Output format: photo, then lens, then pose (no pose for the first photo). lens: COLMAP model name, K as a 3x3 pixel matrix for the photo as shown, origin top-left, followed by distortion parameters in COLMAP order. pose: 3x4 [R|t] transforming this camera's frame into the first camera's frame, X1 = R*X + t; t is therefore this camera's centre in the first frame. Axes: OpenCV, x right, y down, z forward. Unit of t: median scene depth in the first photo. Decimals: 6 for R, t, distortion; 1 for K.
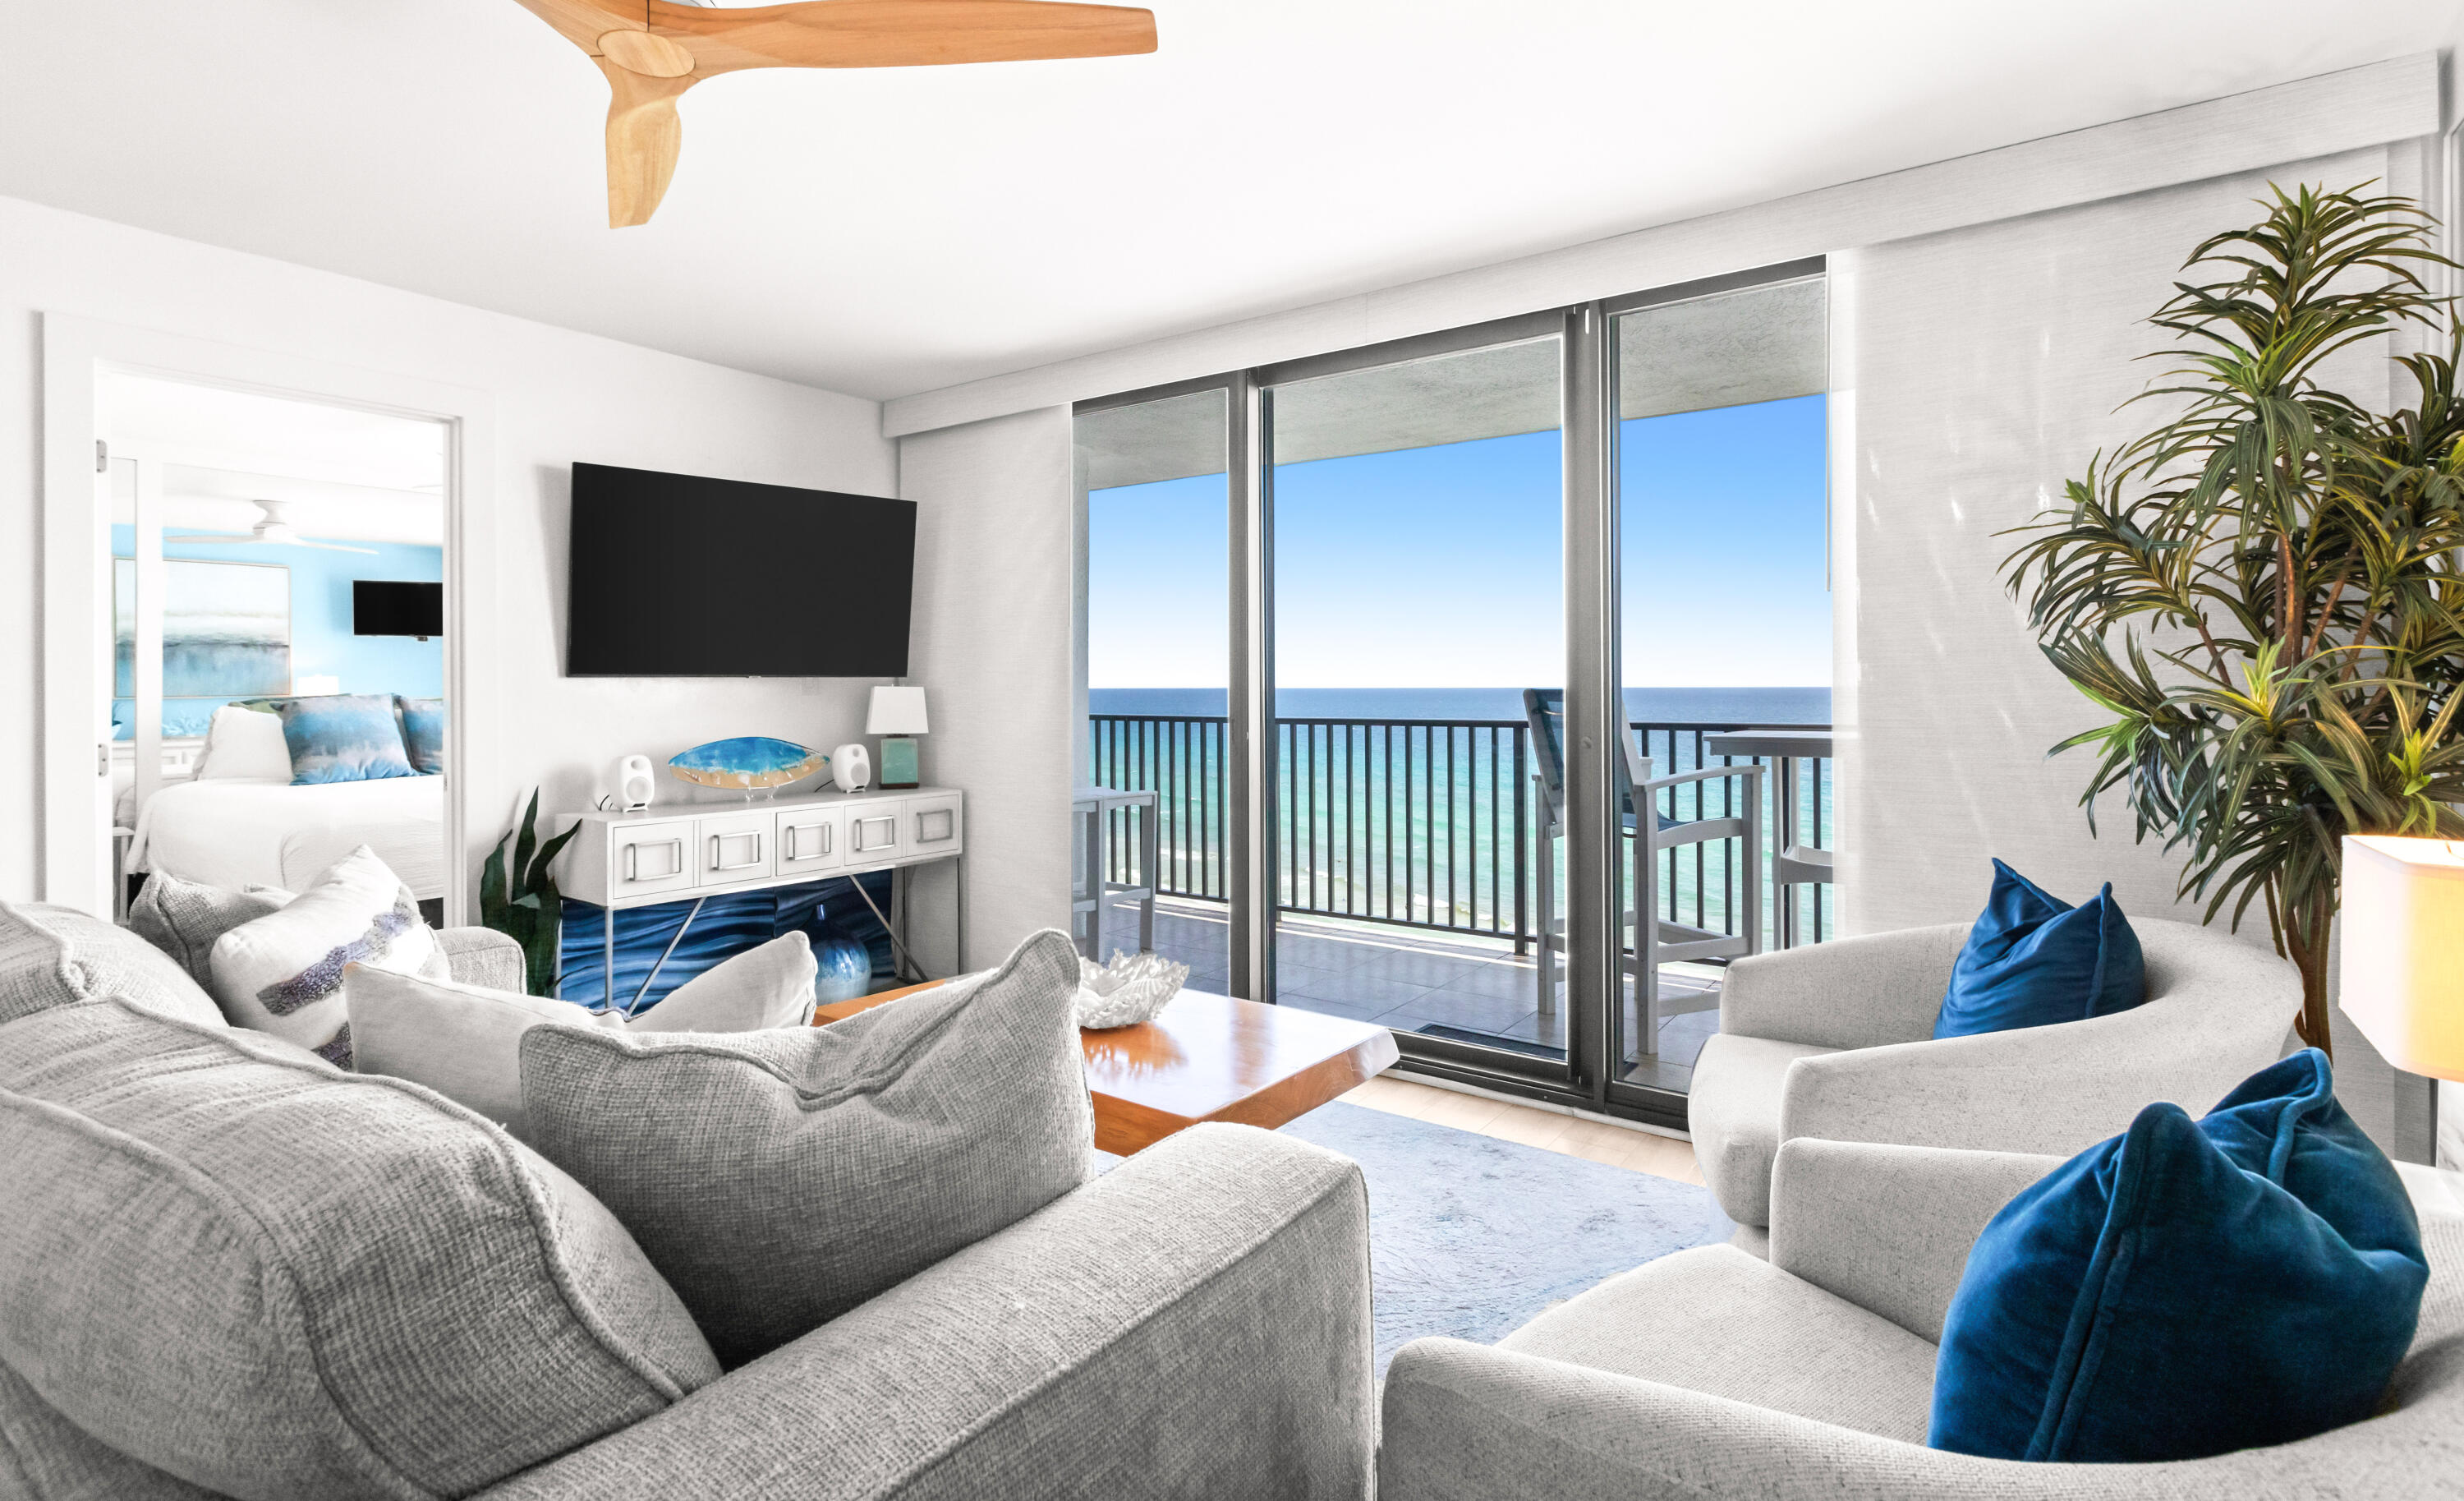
lens RADIAL K [[1136.2, 0, 1266.1], [0, 1136.2, 675.5], [0, 0, 1]] dist [-0.000550, 0.000438]
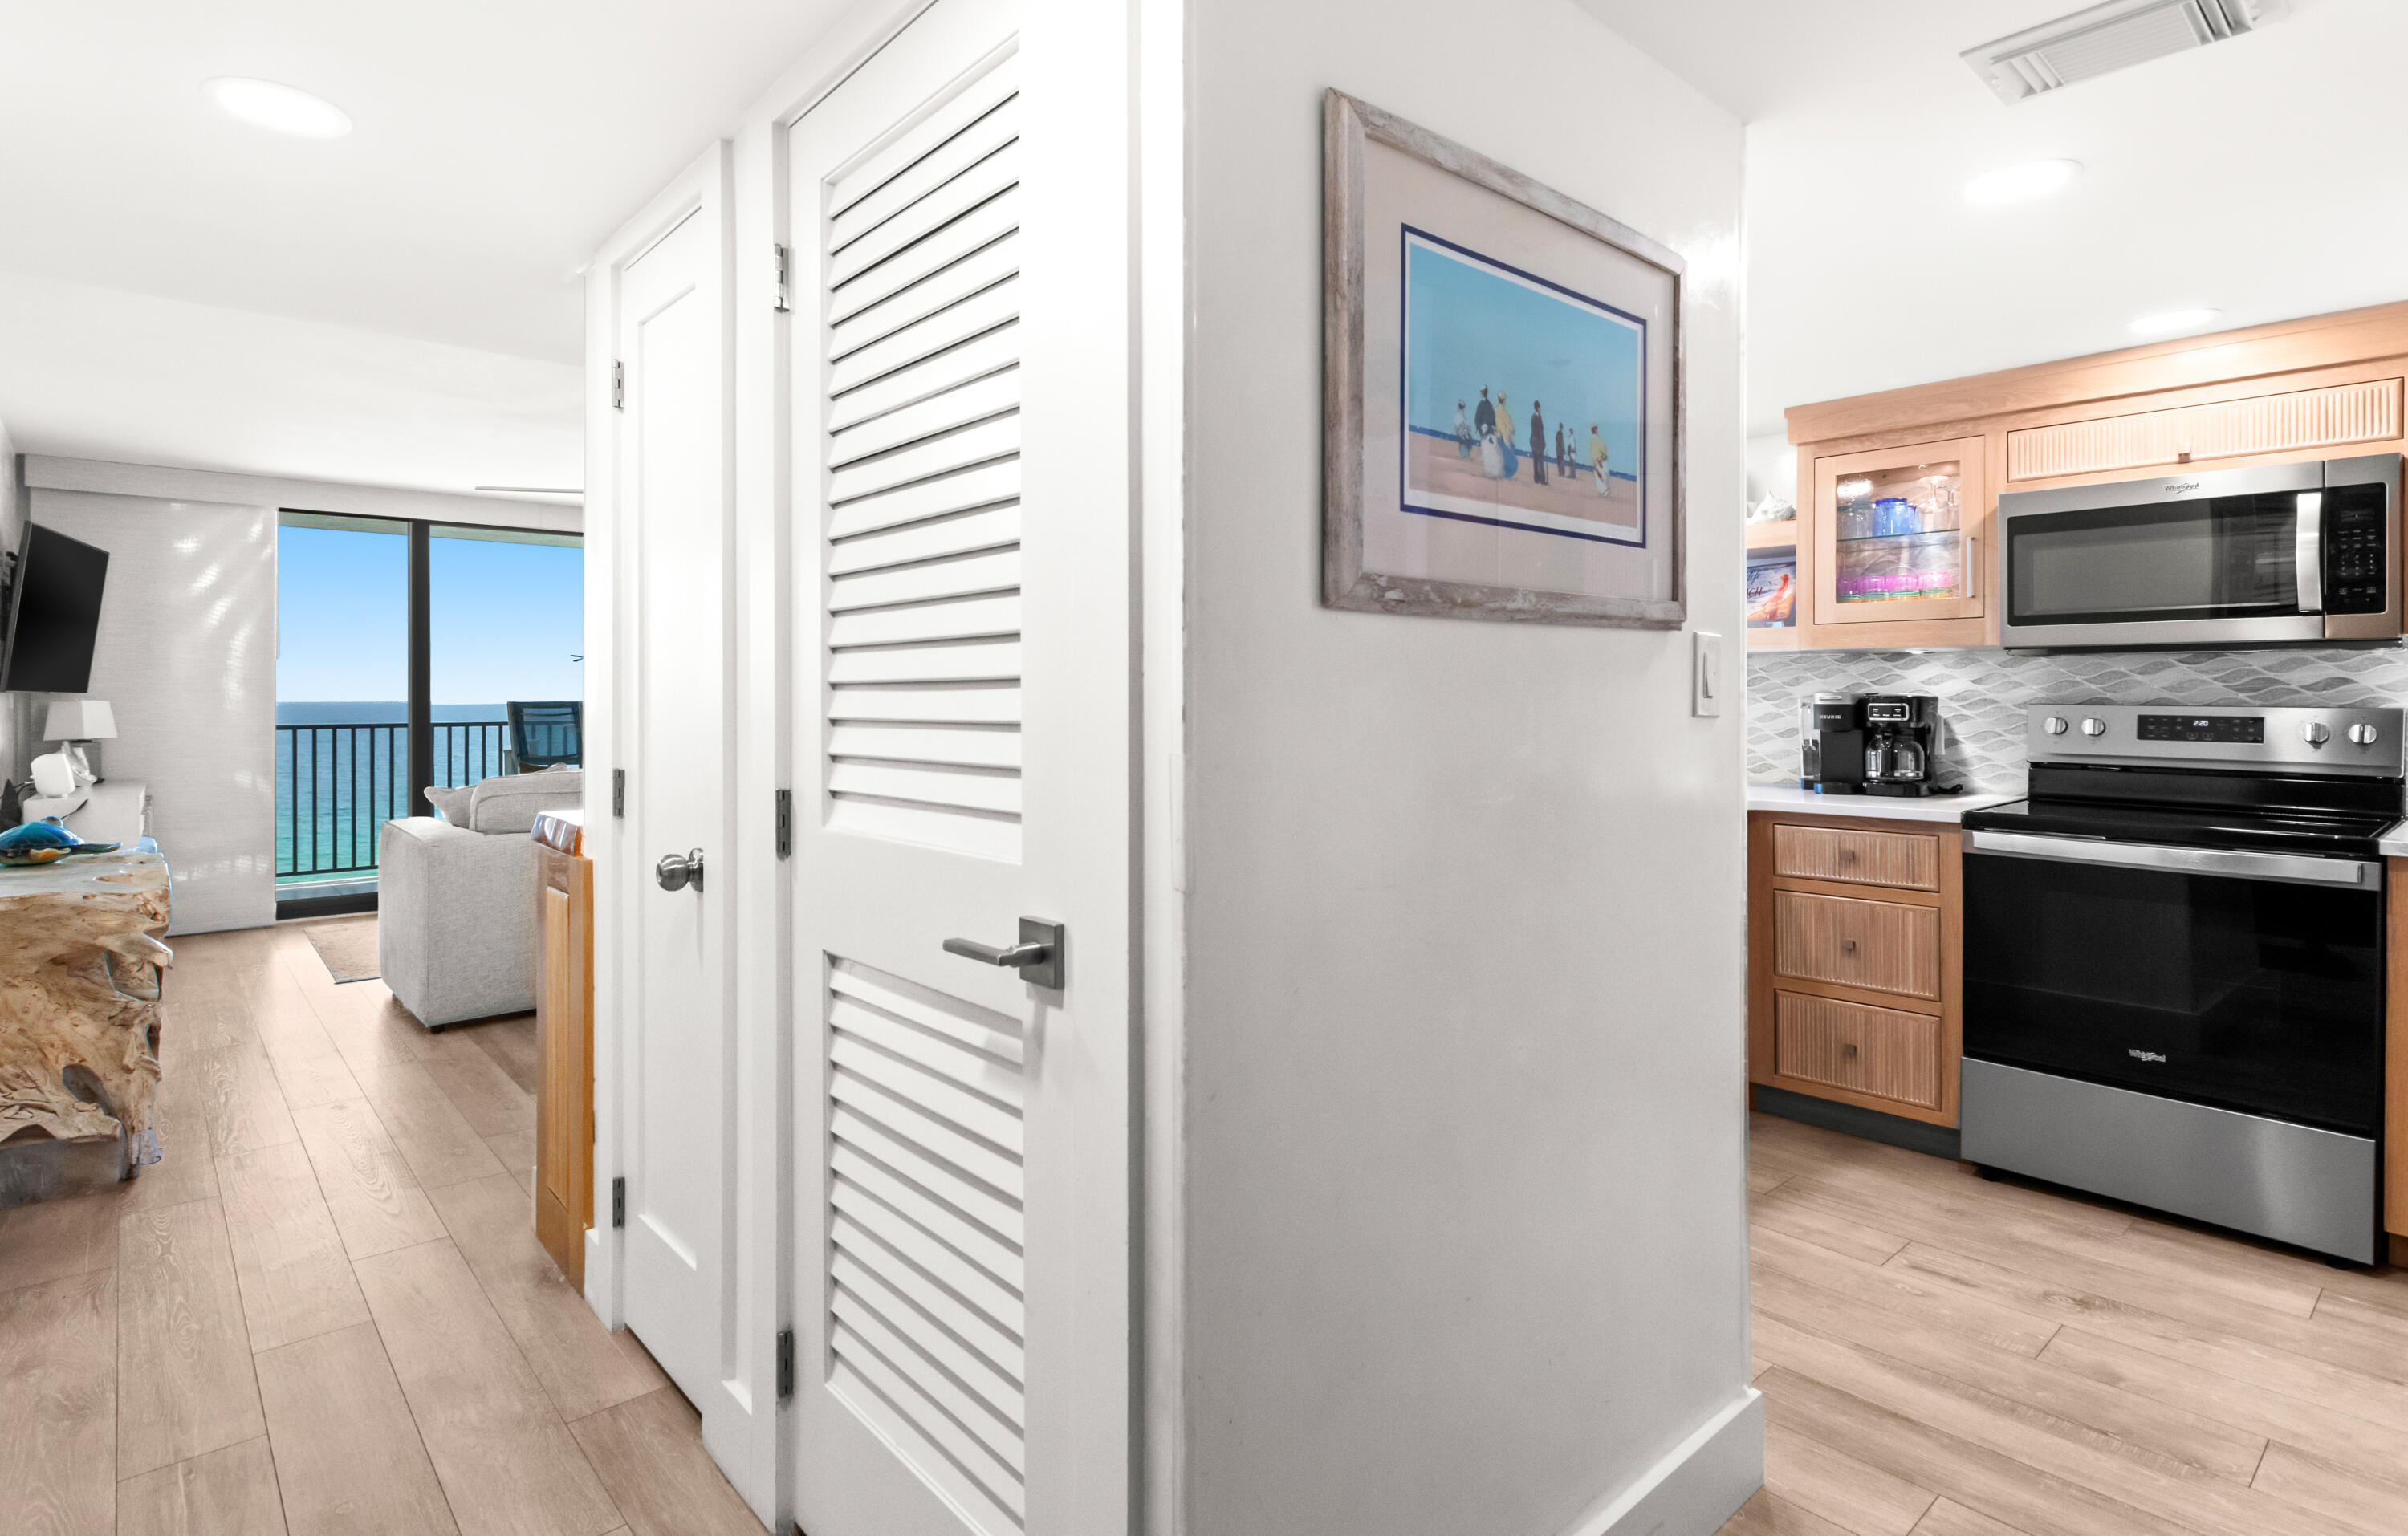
lens RADIAL K [[1200.2, 0, 1190.7], [0, 1200.2, 690.2], [0, 0, 1]] dist [0.002551, -0.003165]
pose [[0.245699, 0.006750, 0.969323, -1.651505], [-0.006212, 0.999966, -0.005389, -0.003865], [-0.969326, -0.004698, 0.245733, -0.617864]]
